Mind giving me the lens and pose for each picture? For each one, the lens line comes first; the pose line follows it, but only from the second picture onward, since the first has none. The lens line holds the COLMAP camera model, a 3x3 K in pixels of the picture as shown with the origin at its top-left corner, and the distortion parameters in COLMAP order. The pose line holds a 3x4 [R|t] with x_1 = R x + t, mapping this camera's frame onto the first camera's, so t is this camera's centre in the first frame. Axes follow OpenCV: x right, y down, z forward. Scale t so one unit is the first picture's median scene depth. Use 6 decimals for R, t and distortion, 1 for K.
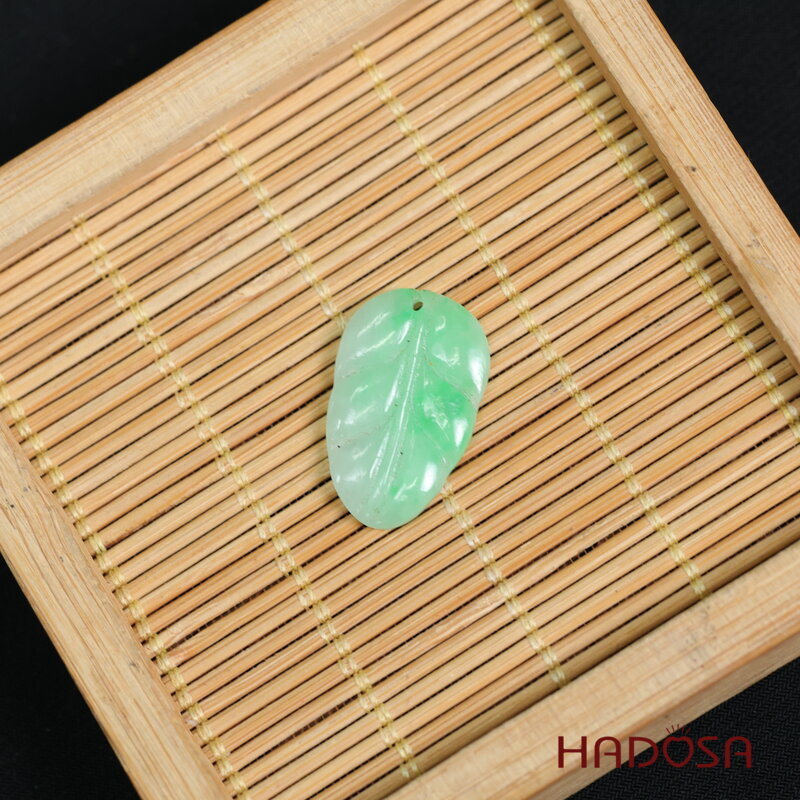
lens RADIAL K [[4099.7, 0, 395.7], [0, 4099.7, 404.0], [0, 0, 1]] dist [1.109602, 0.000000]
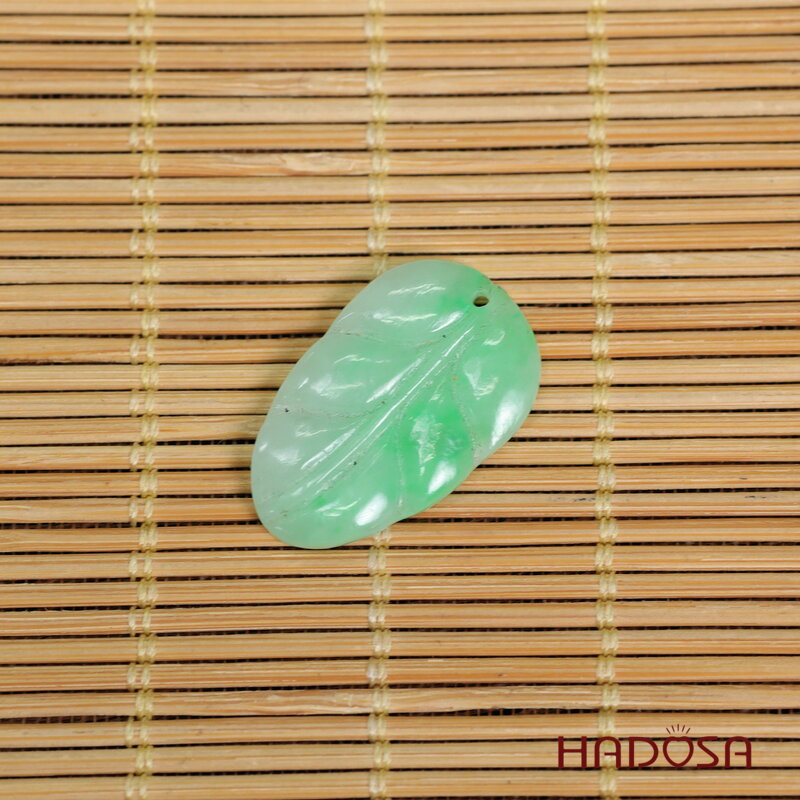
lens RADIAL K [[4099.7, 0, 407.2], [0, 4099.7, 398.4], [0, 0, 1]] dist [1.109602, 0.000000]
pose [[0.854076, 0.519830, -0.018178, 0.016389], [-0.519432, 0.854213, 0.022602, -0.018821], [0.027277, -0.009861, 0.999579, 0.272997]]
